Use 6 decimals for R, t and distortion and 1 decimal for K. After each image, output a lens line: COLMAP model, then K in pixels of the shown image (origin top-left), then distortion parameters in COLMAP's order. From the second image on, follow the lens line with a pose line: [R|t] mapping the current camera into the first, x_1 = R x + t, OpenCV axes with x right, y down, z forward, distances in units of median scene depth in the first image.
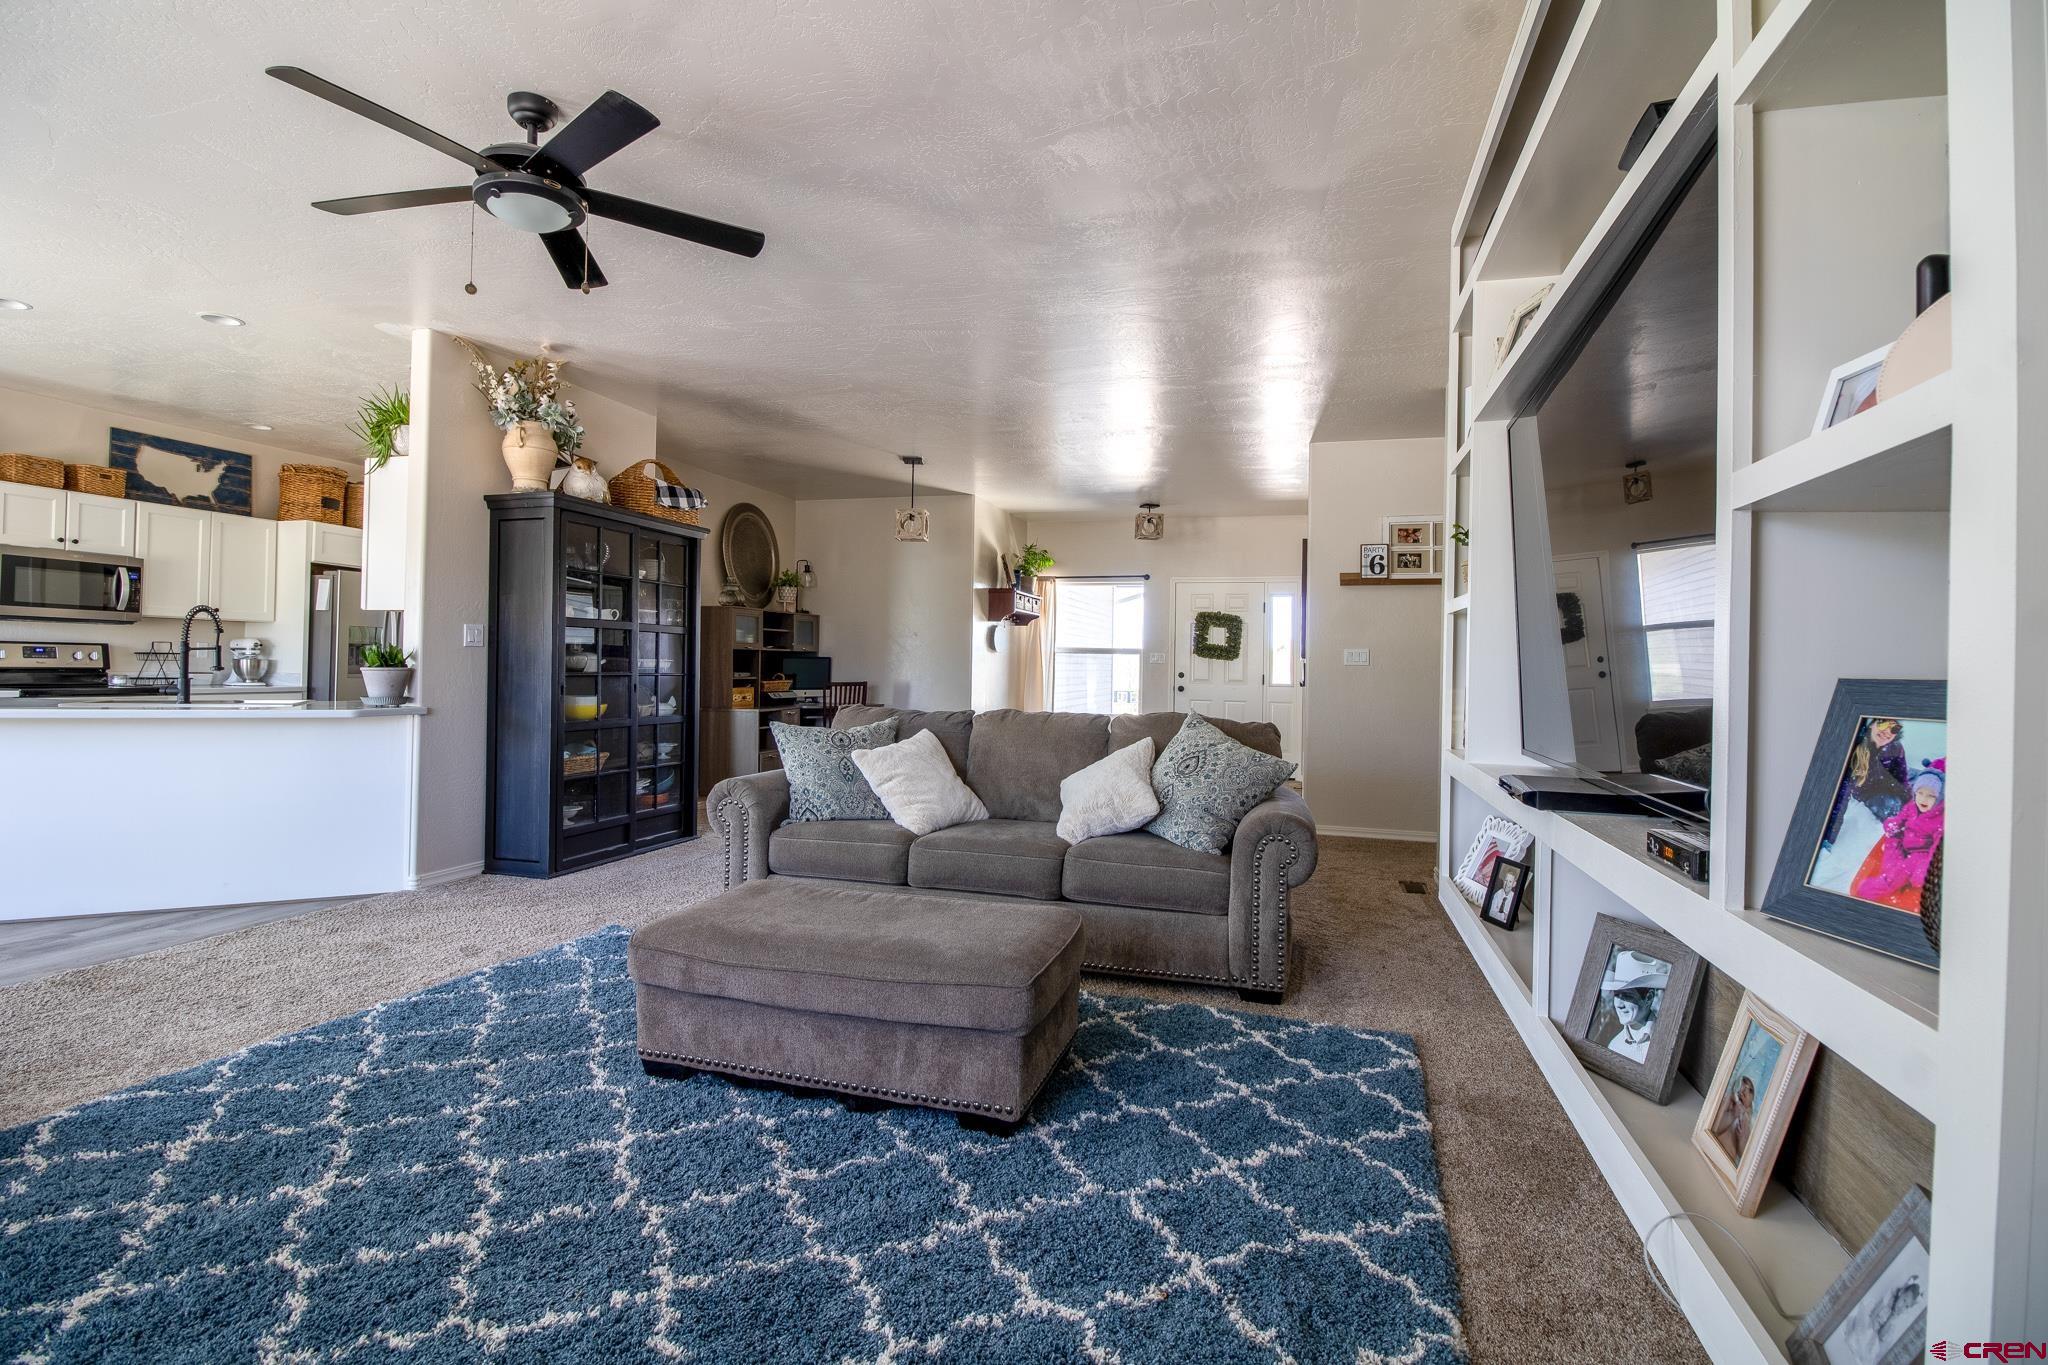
lens RADIAL K [[936.4, 0, 1020.4], [0, 936.4, 665.2], [0, 0, 1]] dist [-0.010291, -0.003377]
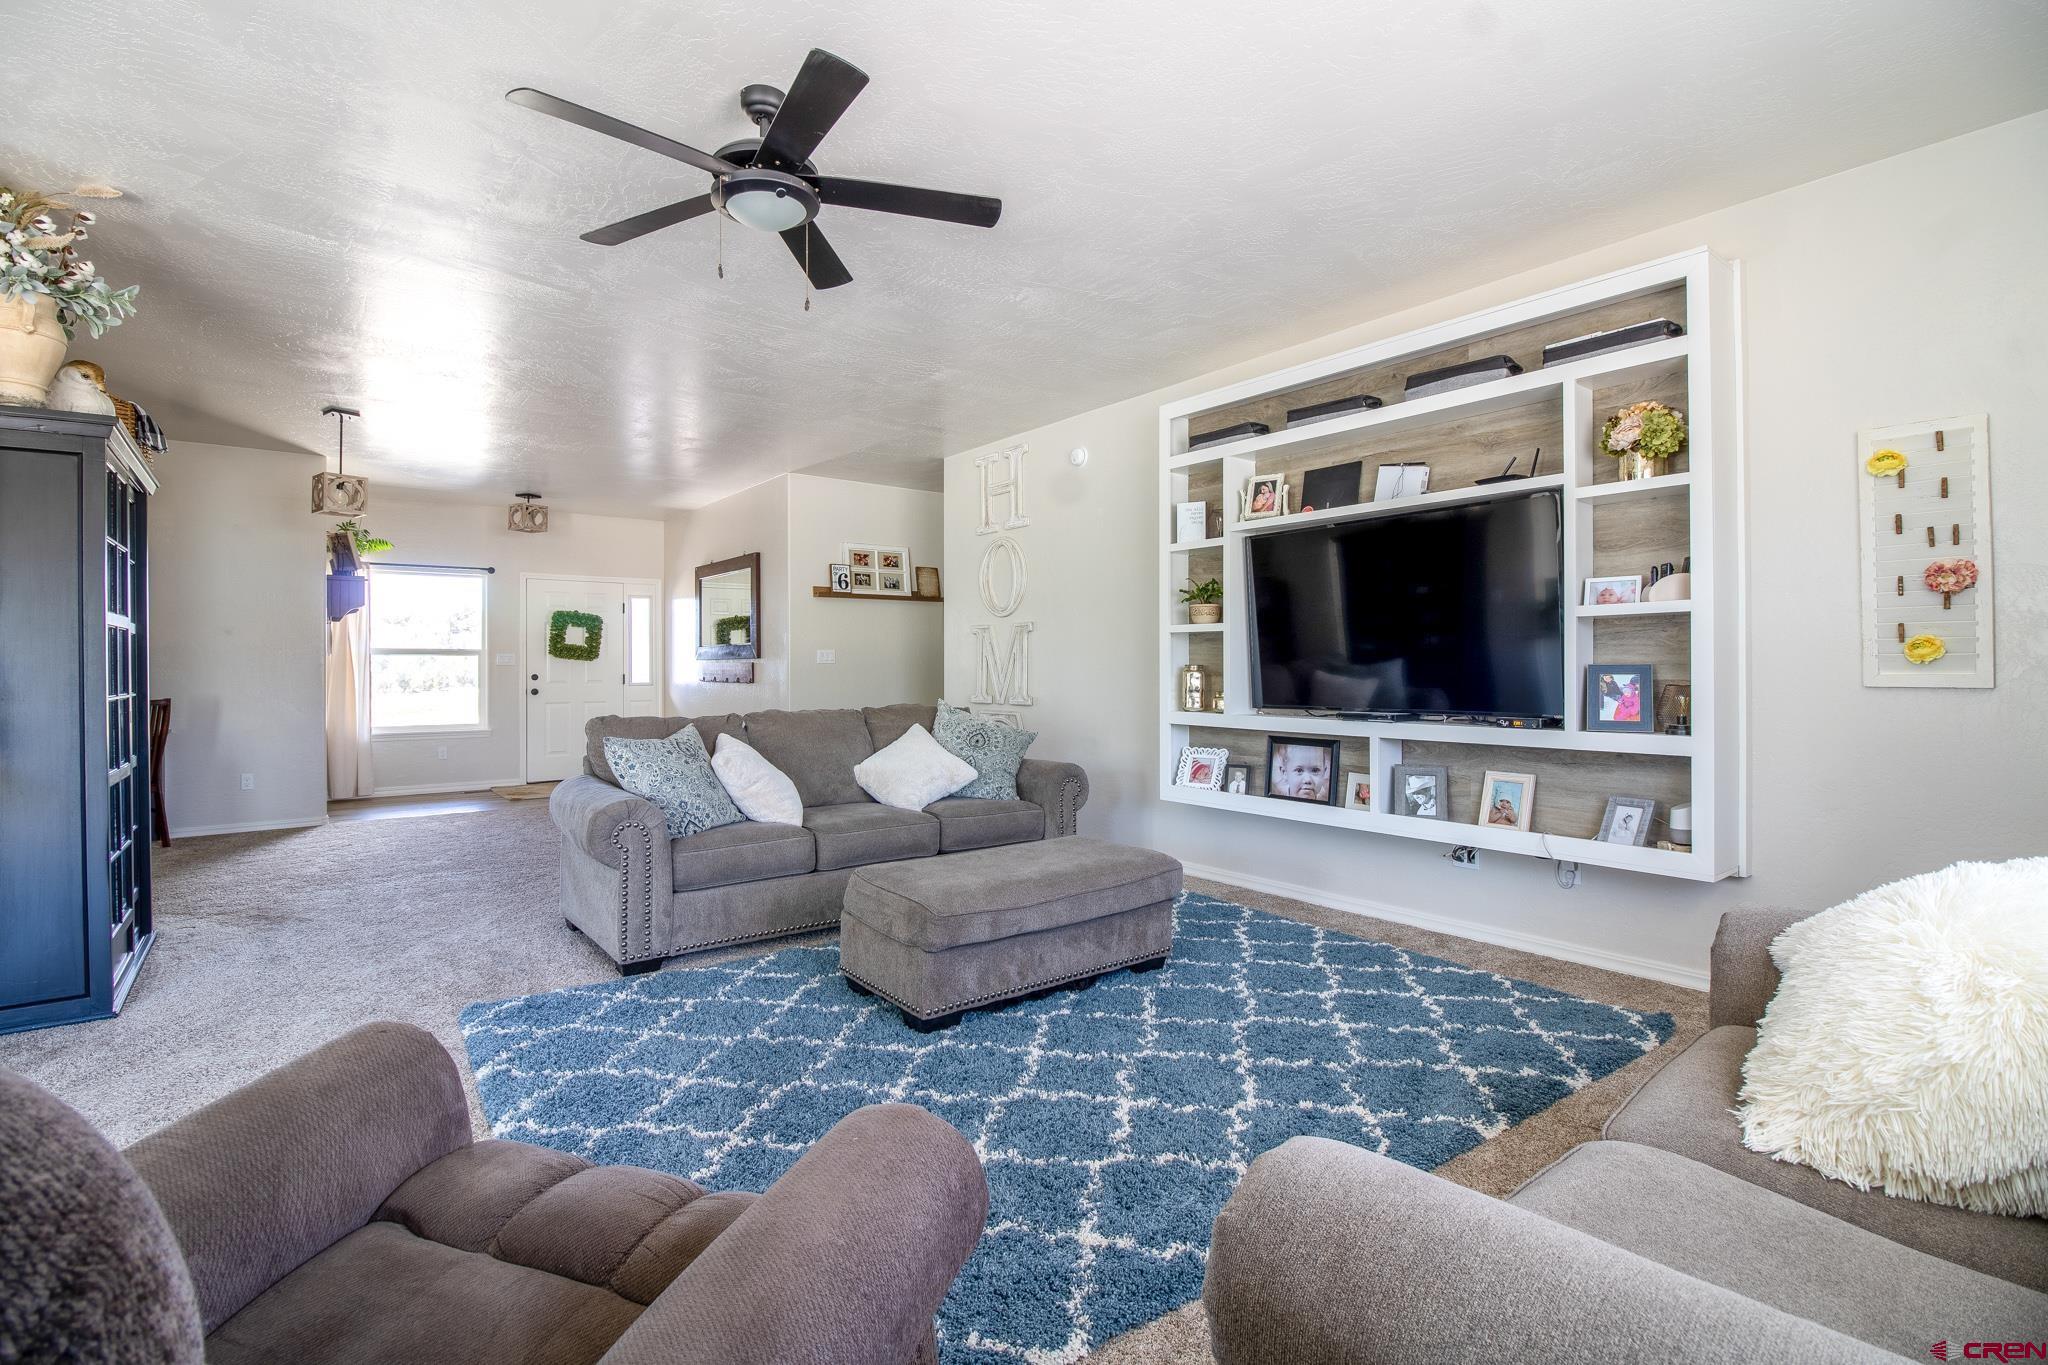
lens RADIAL K [[936.4, 0, 1011.1], [0, 936.4, 671.5], [0, 0, 1]] dist [-0.010291, -0.003377]
pose [[0.592832, -0.024480, 0.804954, -0.824955], [0.015395, 0.999700, 0.019064, -0.015458], [-0.805179, 0.001091, 0.593030, 0.157999]]
